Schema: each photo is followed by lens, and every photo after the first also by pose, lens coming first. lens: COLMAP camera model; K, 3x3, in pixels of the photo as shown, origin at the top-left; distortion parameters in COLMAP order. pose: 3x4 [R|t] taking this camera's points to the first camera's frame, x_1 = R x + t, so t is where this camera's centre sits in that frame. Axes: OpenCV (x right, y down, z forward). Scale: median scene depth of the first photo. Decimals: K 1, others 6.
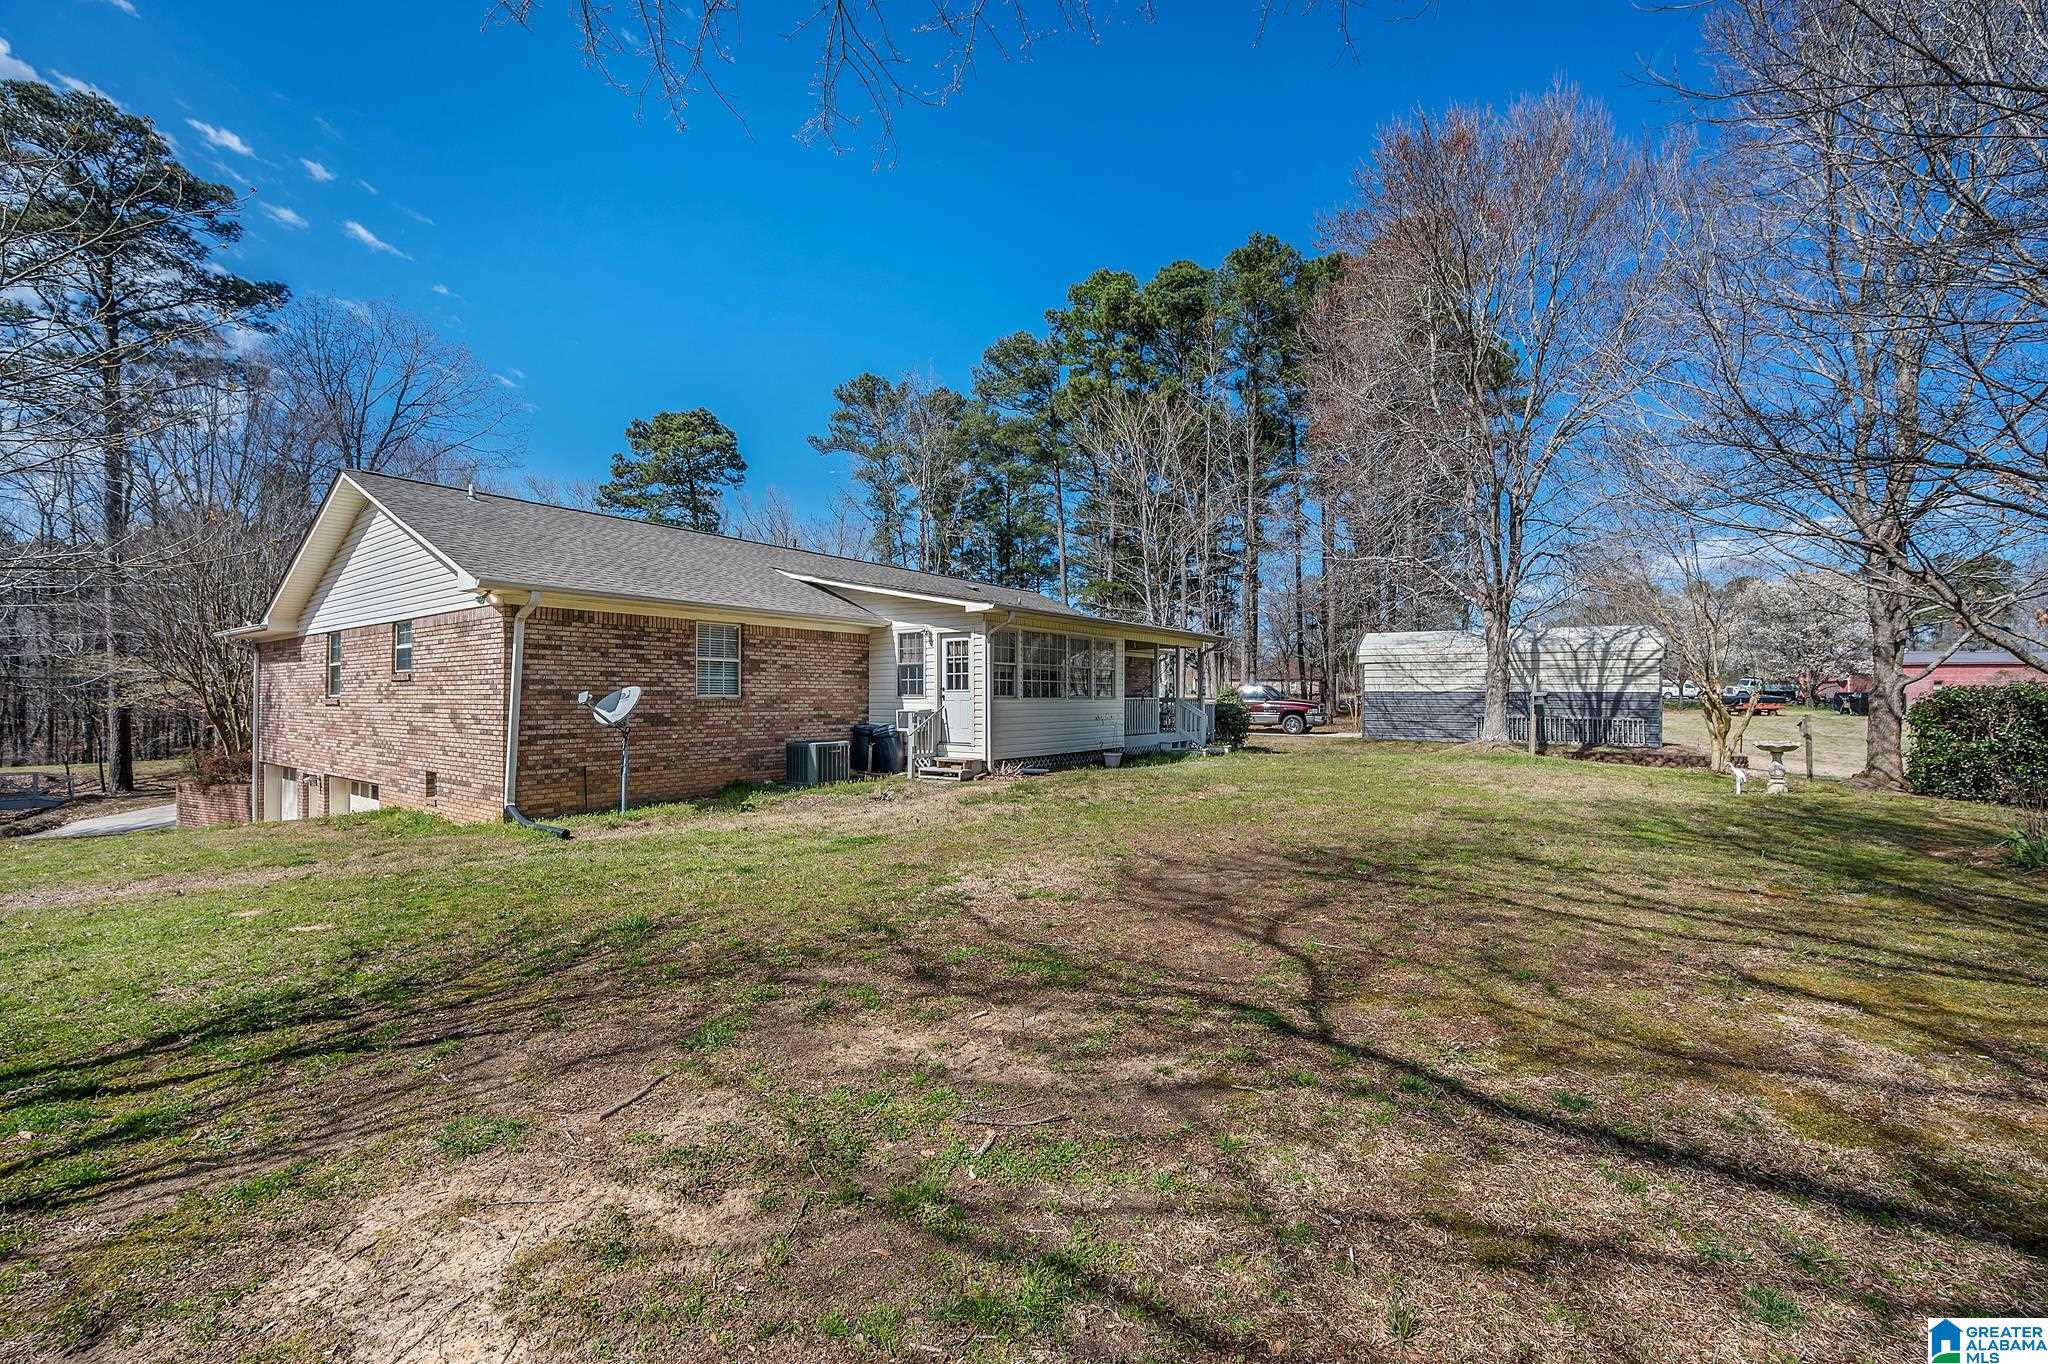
lens RADIAL K [[812.8, 0, 1023.2], [0, 812.8, 692.2], [0, 0, 1]] dist [0.000277, -0.000099]
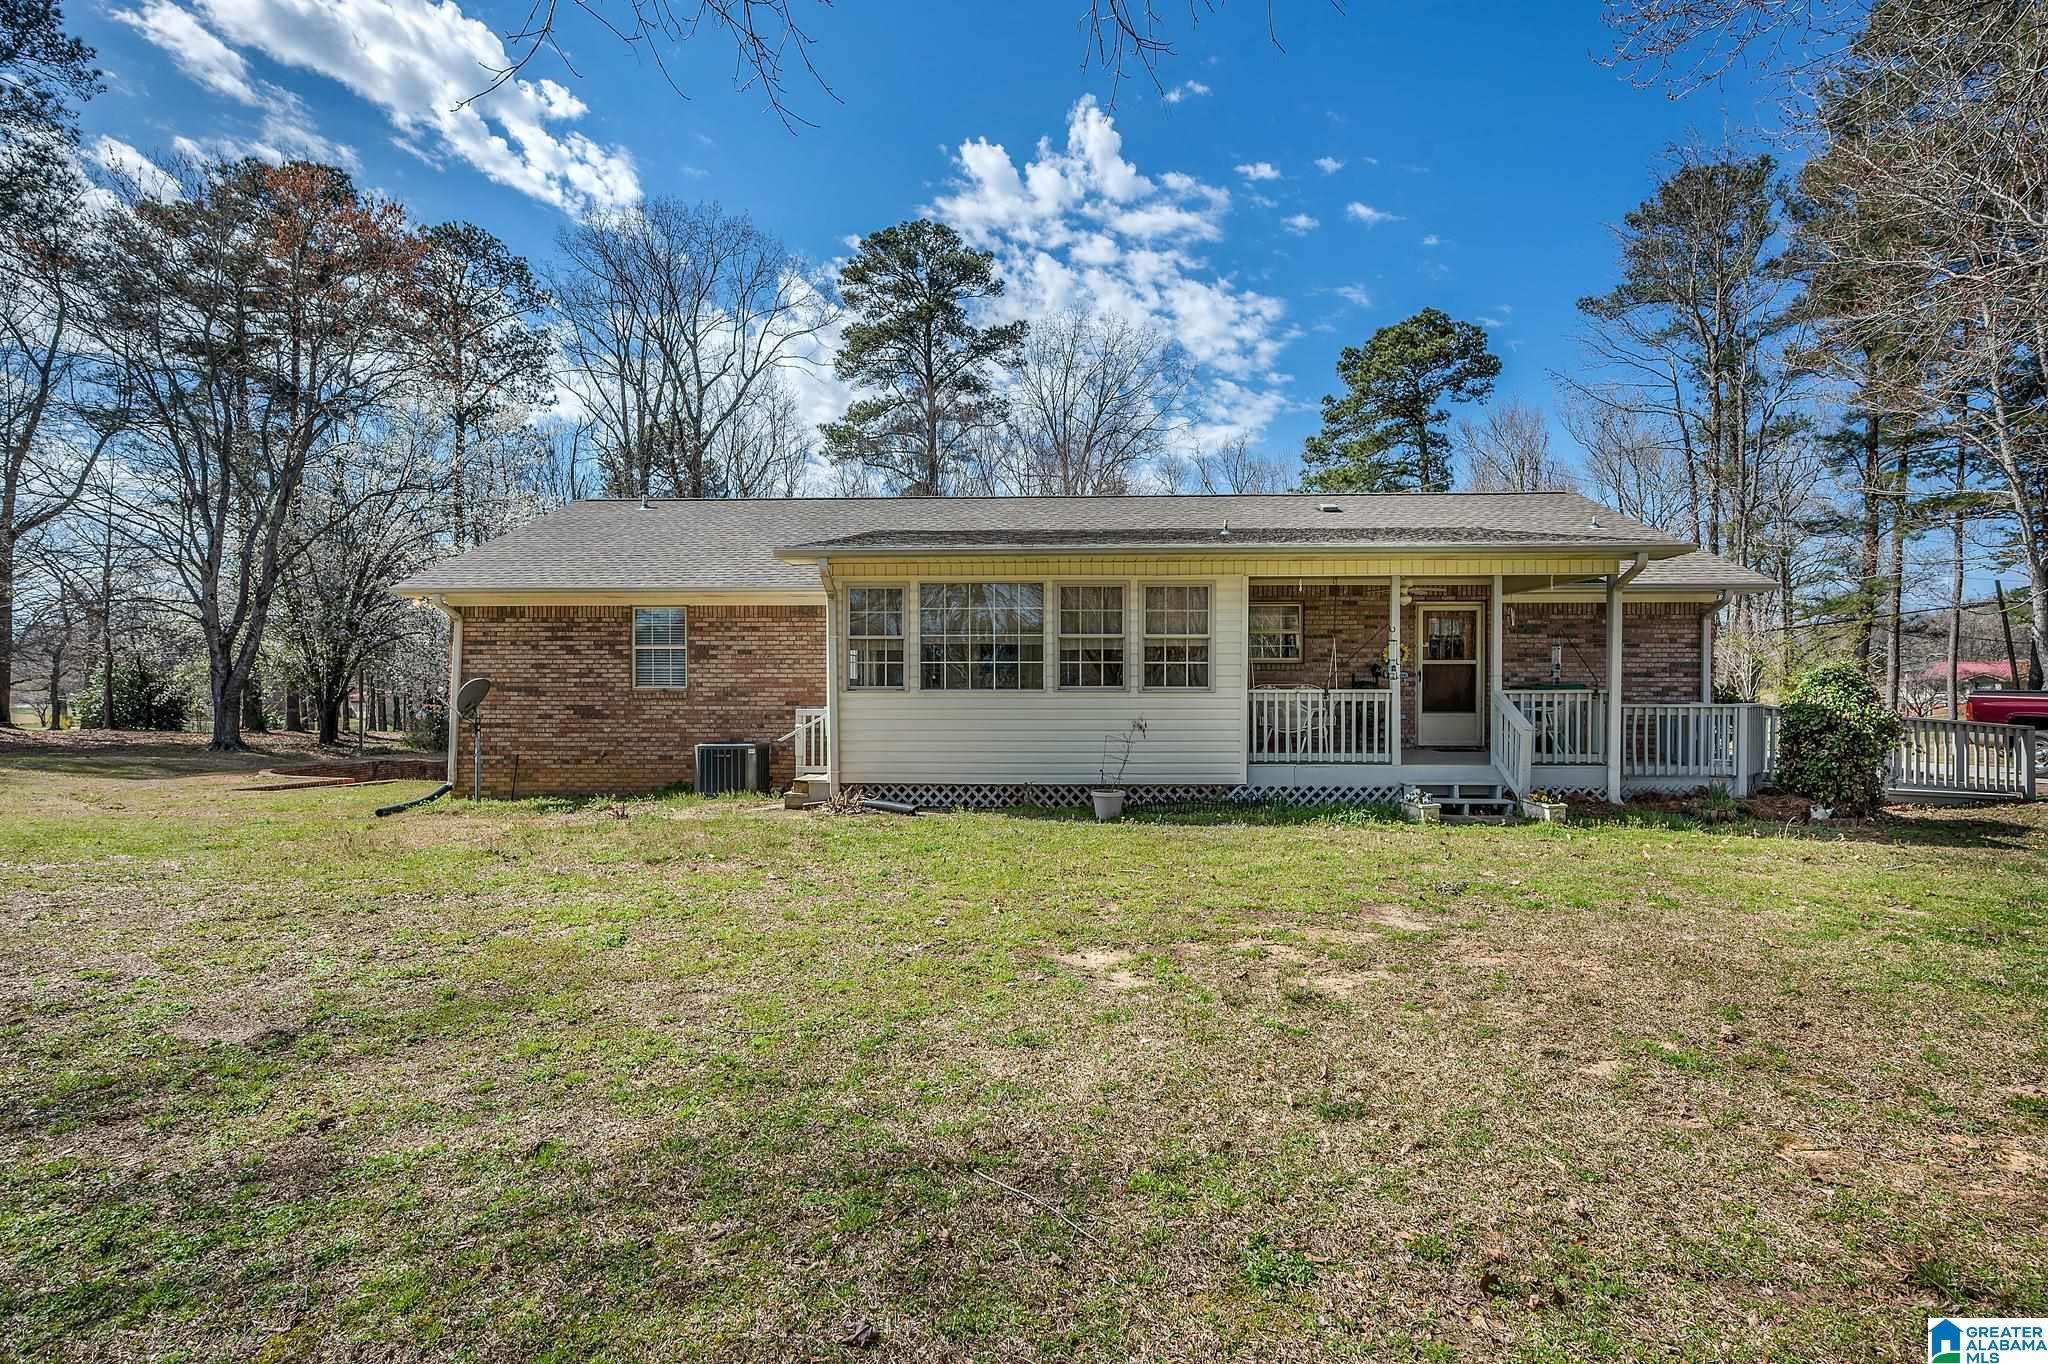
lens RADIAL K [[1025.7, 0, 1024.0], [0, 1025.7, 682.0], [0, 0, 1]] dist [-0.000873, -0.000018]
pose [[0.556859, -0.008606, -0.830563, 0.794008], [0.005353, 0.999963, -0.006773, 0.008351], [0.830590, -0.000675, 0.556884, 0.691951]]
